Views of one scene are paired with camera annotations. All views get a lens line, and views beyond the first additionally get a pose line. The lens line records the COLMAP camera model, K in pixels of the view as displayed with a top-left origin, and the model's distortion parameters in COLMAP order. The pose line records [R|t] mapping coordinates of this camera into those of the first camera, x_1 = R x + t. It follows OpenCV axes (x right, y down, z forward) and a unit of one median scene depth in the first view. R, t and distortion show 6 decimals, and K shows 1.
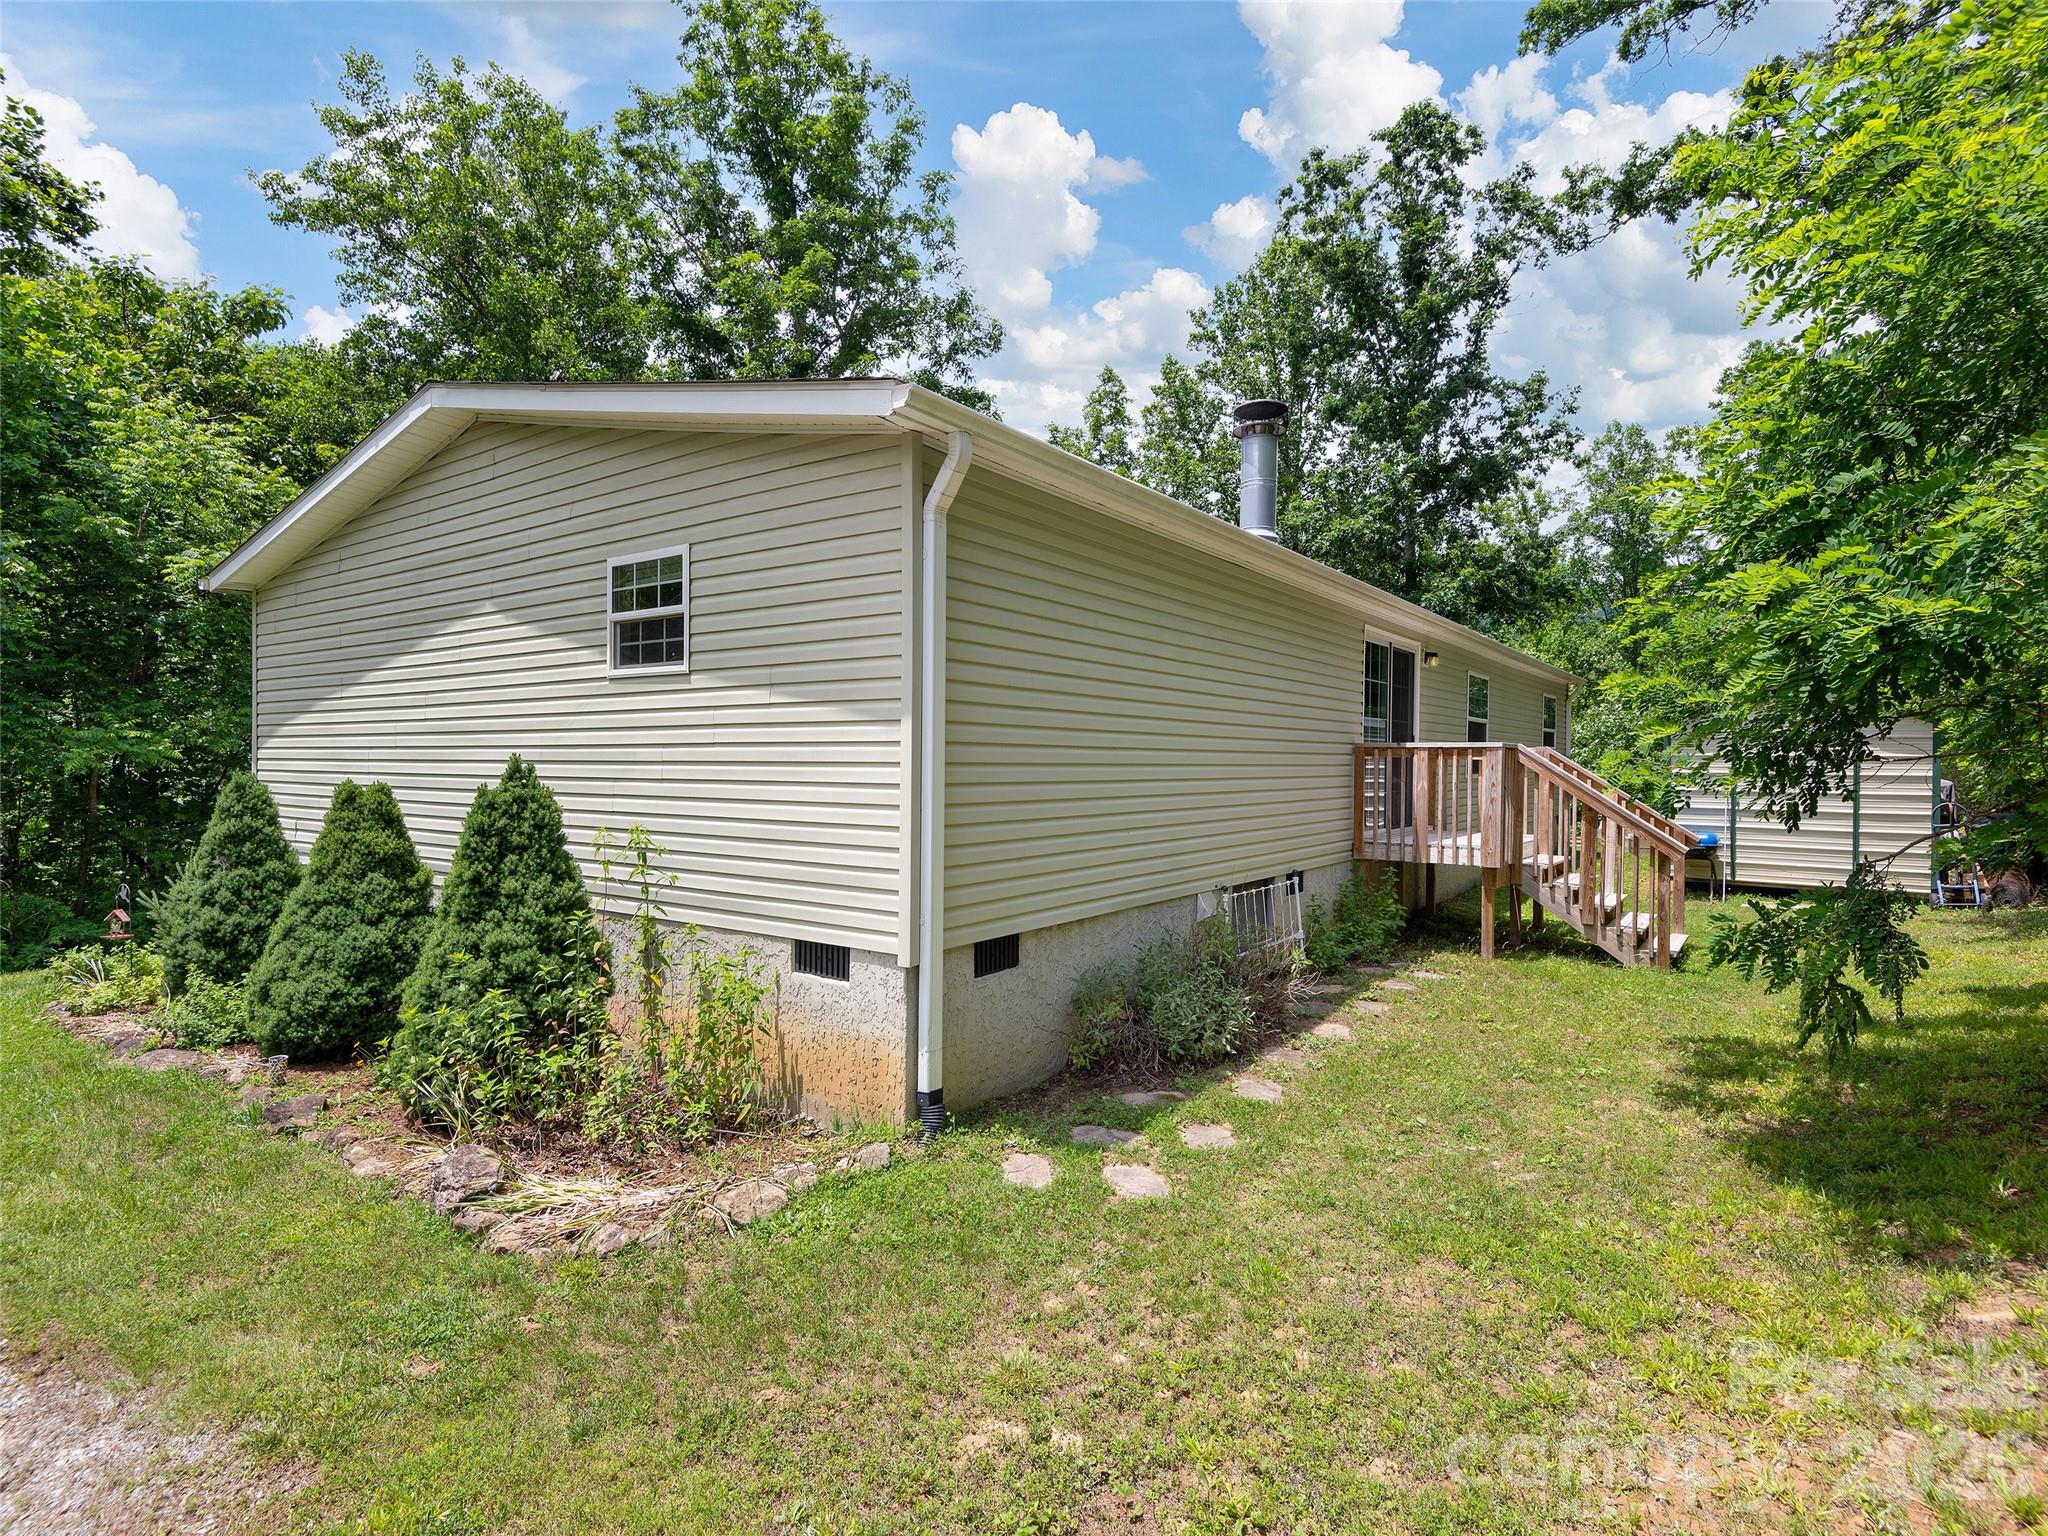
lens RADIAL K [[1021.9, 0, 1024.0], [0, 1021.9, 768.0], [0, 0, 1]] dist [0.036226, -0.026936]
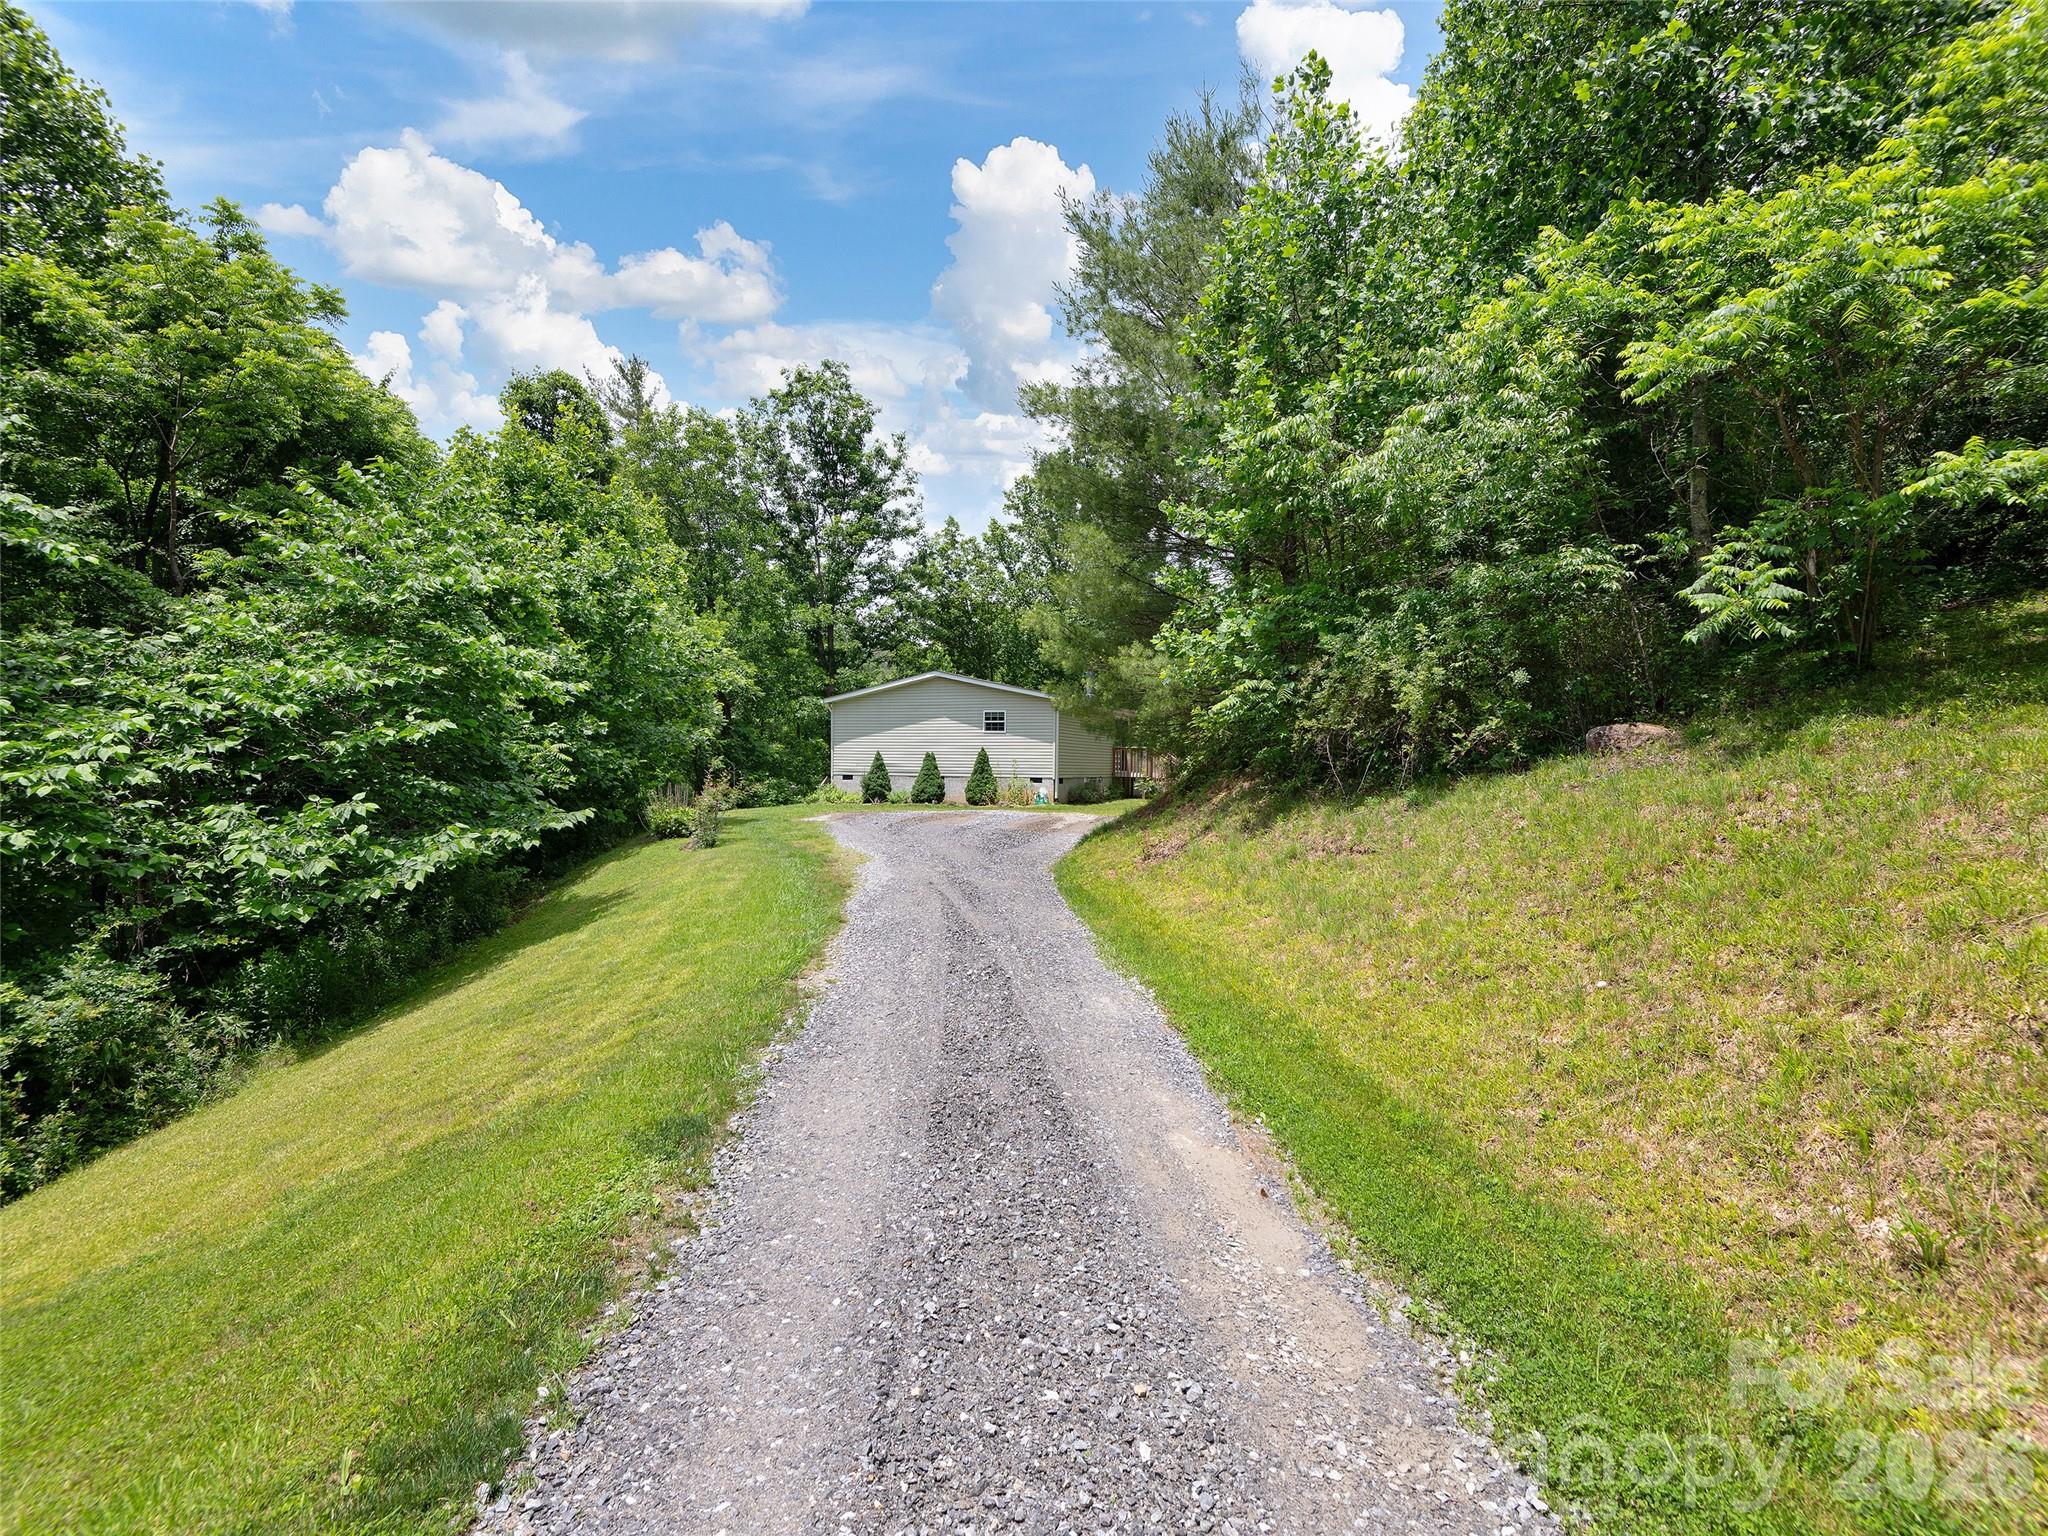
lens RADIAL K [[1021.9, 0, 1024.0], [0, 1021.9, 768.0], [0, 0, 1]] dist [0.036226, -0.026936]
pose [[0.967398, -0.002318, 0.253249, -1.397278], [0.003480, 0.999985, -0.004141, 0.104969], [-0.253236, 0.004887, 0.967392, -3.774490]]
